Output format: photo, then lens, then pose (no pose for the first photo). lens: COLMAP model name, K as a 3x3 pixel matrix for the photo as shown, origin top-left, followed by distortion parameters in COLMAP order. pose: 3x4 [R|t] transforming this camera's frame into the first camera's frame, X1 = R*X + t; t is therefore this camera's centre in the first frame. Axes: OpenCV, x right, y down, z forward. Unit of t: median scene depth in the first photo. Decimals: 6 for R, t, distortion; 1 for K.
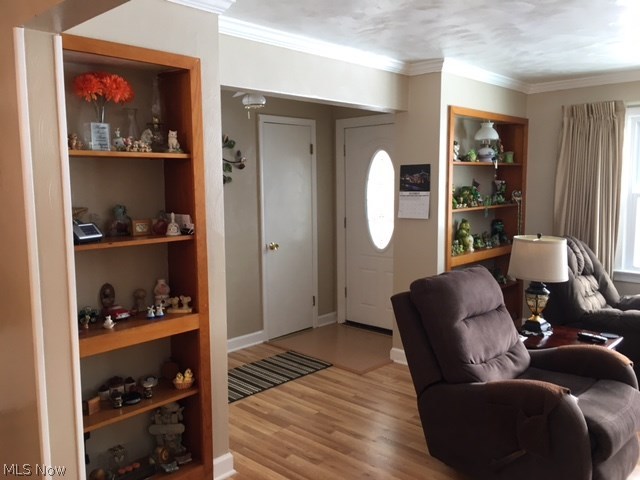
lens RADIAL K [[541.9, 0, 319.4], [0, 541.9, 240.6], [0, 0, 1]] dist [0.088623, -0.113330]
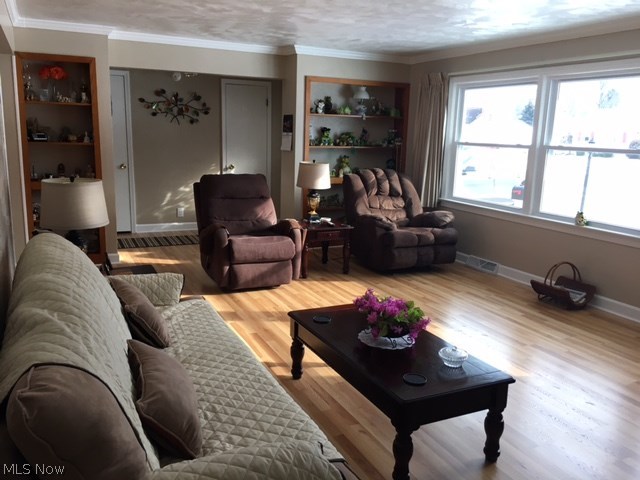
lens RADIAL K [[541.9, 0, 319.4], [0, 541.9, 240.6], [0, 0, 1]] dist [0.088623, -0.113330]
pose [[0.939513, 0.104465, -0.326195, 0.809833], [-0.075597, 0.992112, 0.099992, 0.053497], [0.334068, -0.069284, 0.939999, -0.449086]]
